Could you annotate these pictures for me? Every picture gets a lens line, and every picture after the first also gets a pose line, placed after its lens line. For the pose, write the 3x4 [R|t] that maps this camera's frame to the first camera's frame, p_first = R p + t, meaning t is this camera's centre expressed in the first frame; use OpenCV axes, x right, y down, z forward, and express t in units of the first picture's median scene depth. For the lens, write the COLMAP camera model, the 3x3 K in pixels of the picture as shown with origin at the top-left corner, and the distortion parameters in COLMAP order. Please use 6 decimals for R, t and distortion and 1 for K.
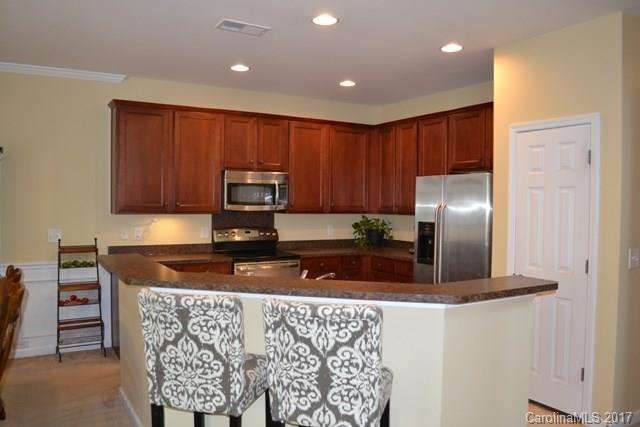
lens RADIAL K [[511.2, 0, 320.0], [0, 511.2, 213.5], [0, 0, 1]] dist [-0.067055, 0.002427]
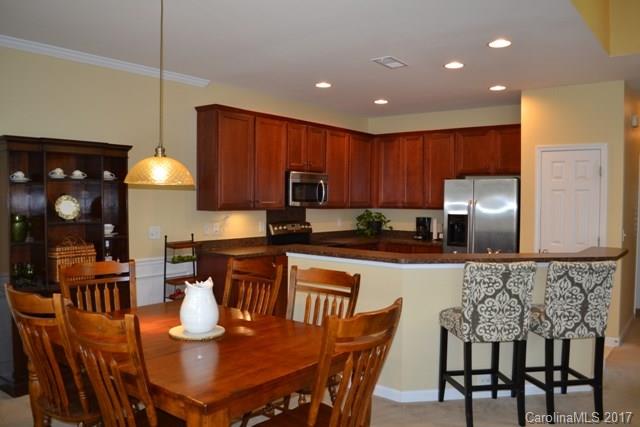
lens RADIAL K [[511.2, 0, 320.0], [0, 511.2, 213.5], [0, 0, 1]] dist [-0.067055, 0.002427]
pose [[0.927714, -0.012373, 0.373086, -0.603261], [0.007945, 0.999879, 0.013403, -0.005746], [-0.373206, -0.009470, 0.927700, -0.087930]]
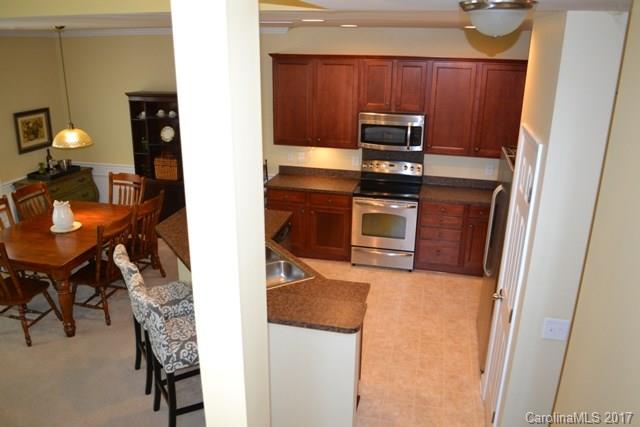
lens RADIAL K [[511.2, 0, 320.0], [0, 511.2, 213.5], [0, 0, 1]] dist [-0.067055, 0.002427]
pose [[0.715189, 0.223369, -0.662277, 0.582082], [-0.015724, 0.952459, 0.304260, -0.229915], [0.698754, -0.207190, 0.684701, 0.154624]]
